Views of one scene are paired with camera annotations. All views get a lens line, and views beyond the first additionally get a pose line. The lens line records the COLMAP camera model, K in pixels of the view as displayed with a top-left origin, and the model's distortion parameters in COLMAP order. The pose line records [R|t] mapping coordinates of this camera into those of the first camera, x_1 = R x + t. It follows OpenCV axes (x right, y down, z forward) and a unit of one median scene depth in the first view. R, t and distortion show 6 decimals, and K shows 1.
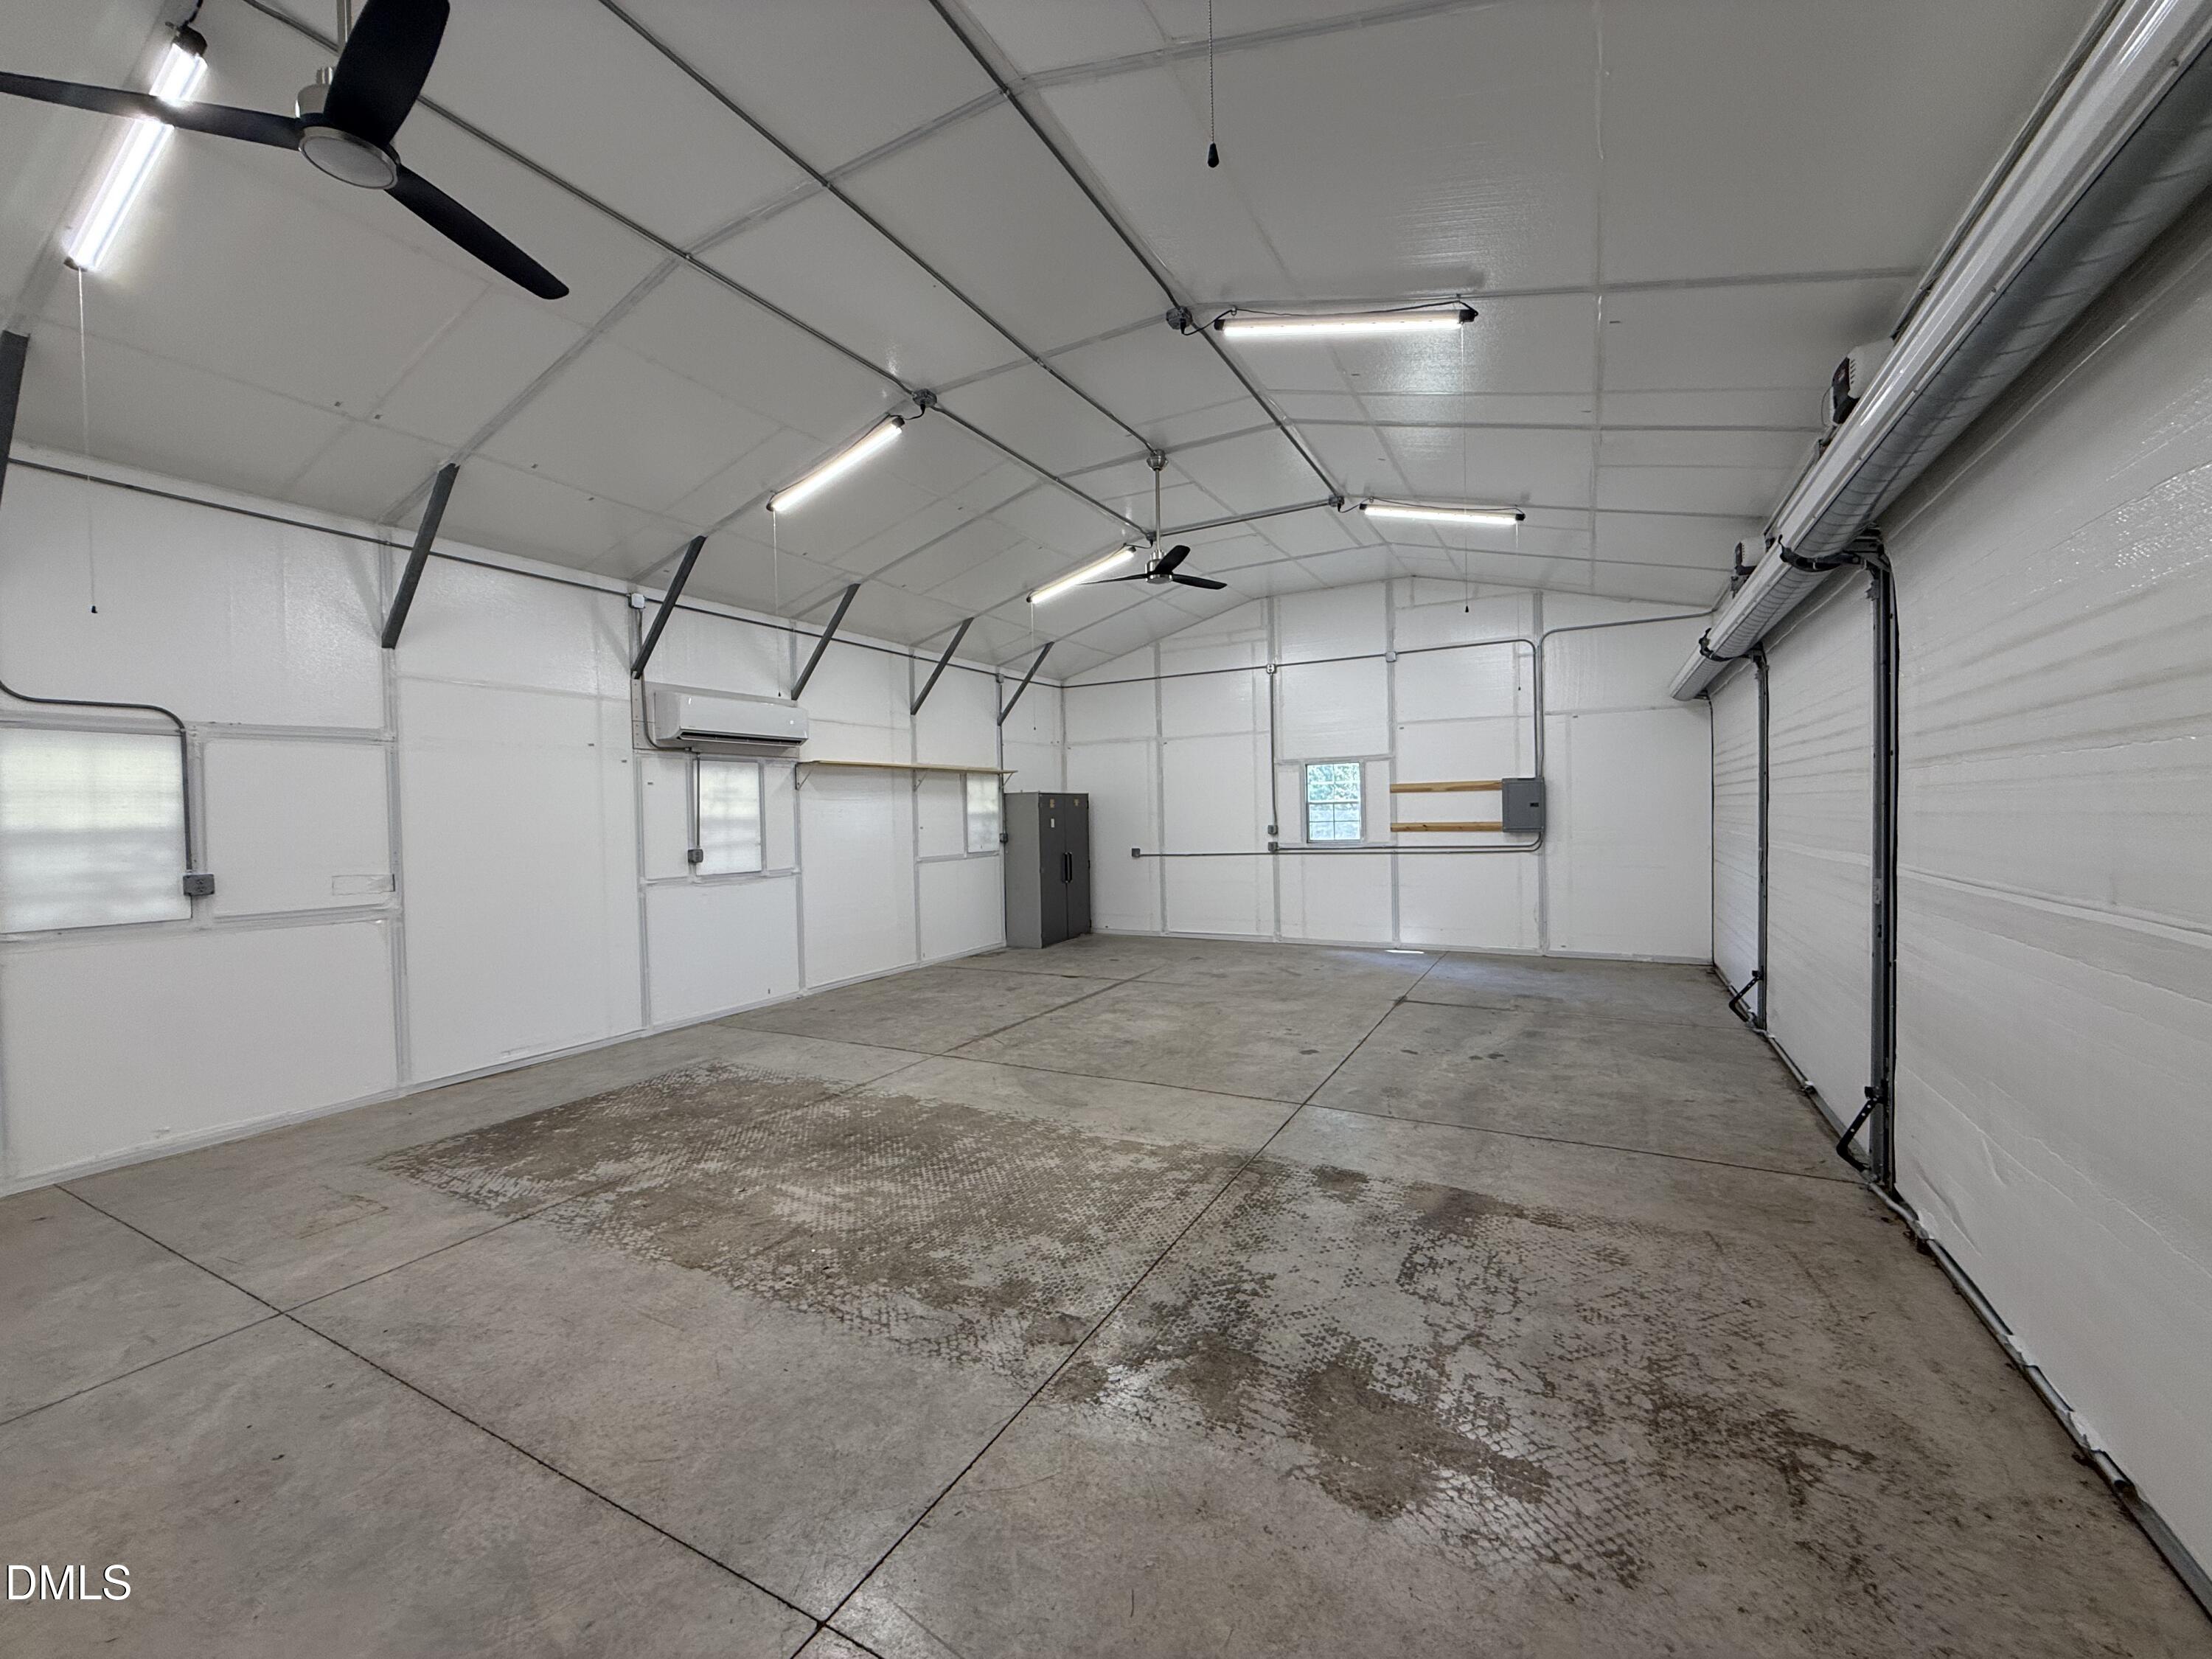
lens RADIAL K [[887.0, 0, 1105.7], [0, 887.0, 832.6], [0, 0, 1]] dist [0.000492, 0.000117]
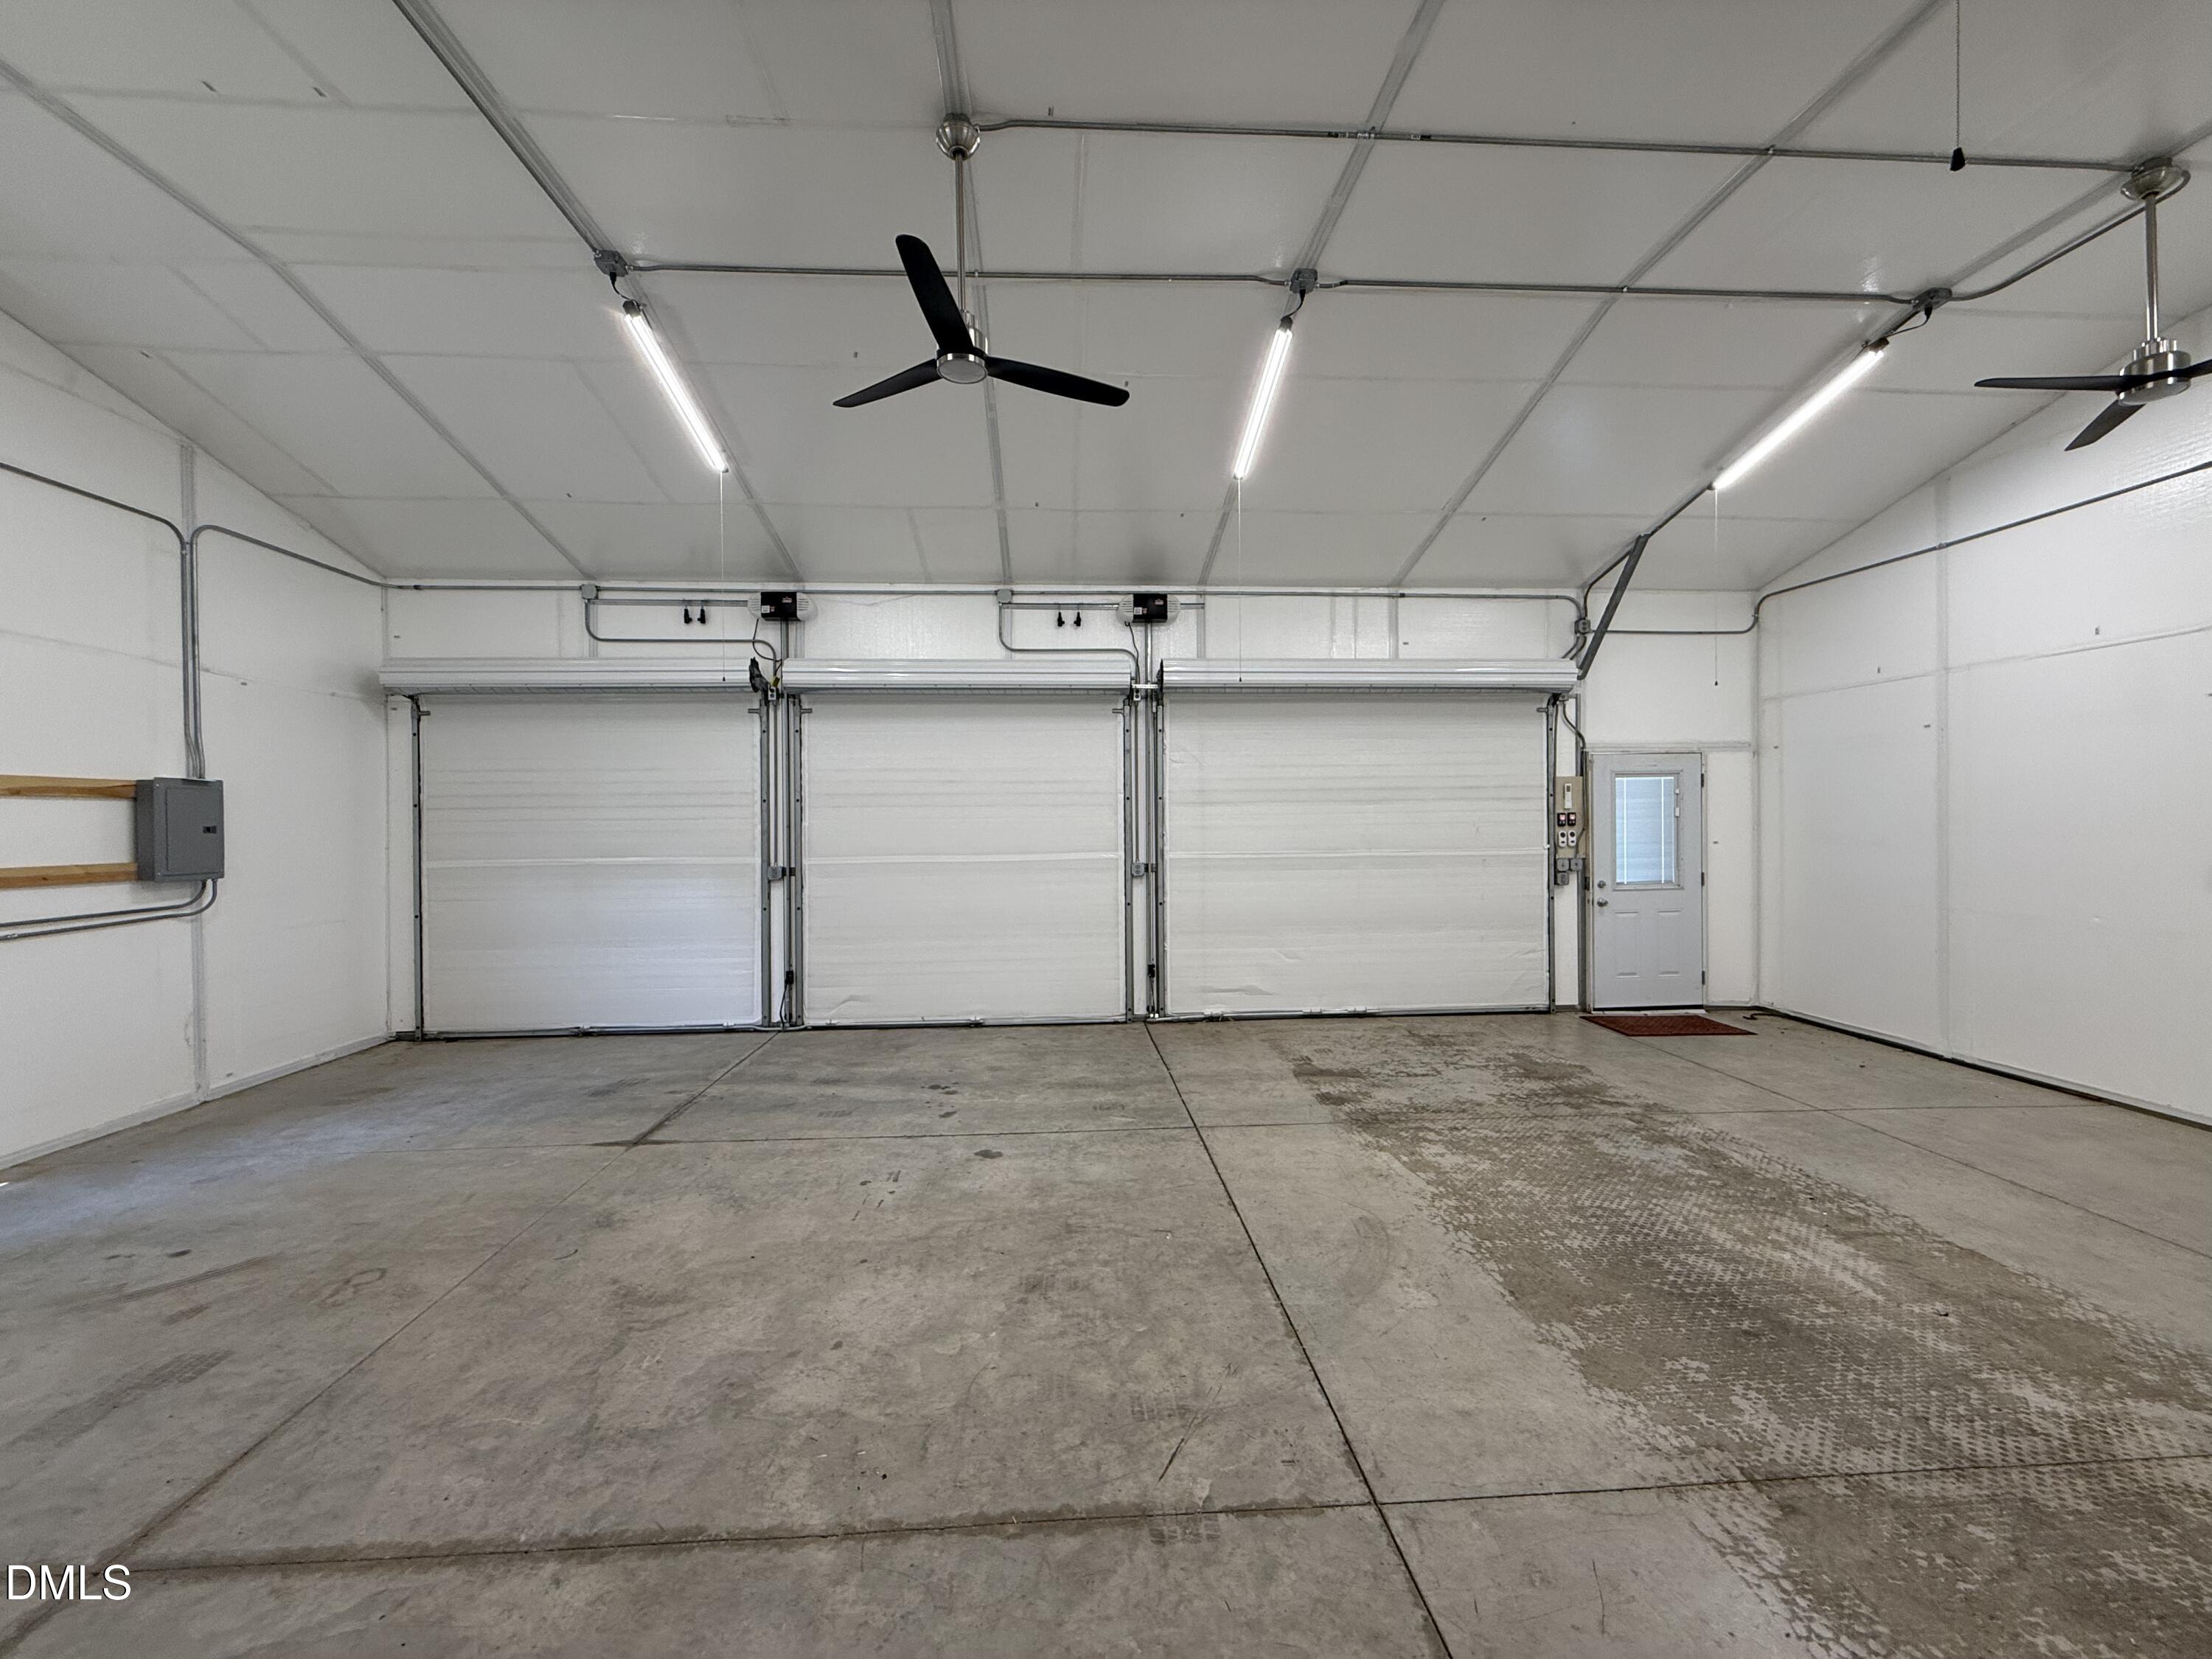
lens RADIAL K [[887.0, 0, 1102.5], [0, 887.0, 827.4], [0, 0, 1]] dist [0.000492, 0.000117]
pose [[-0.533605, 0.019682, 0.845505, -0.667698], [0.039203, 0.999230, 0.001481, -0.027629], [-0.844825, 0.033937, -0.533966, 1.965318]]
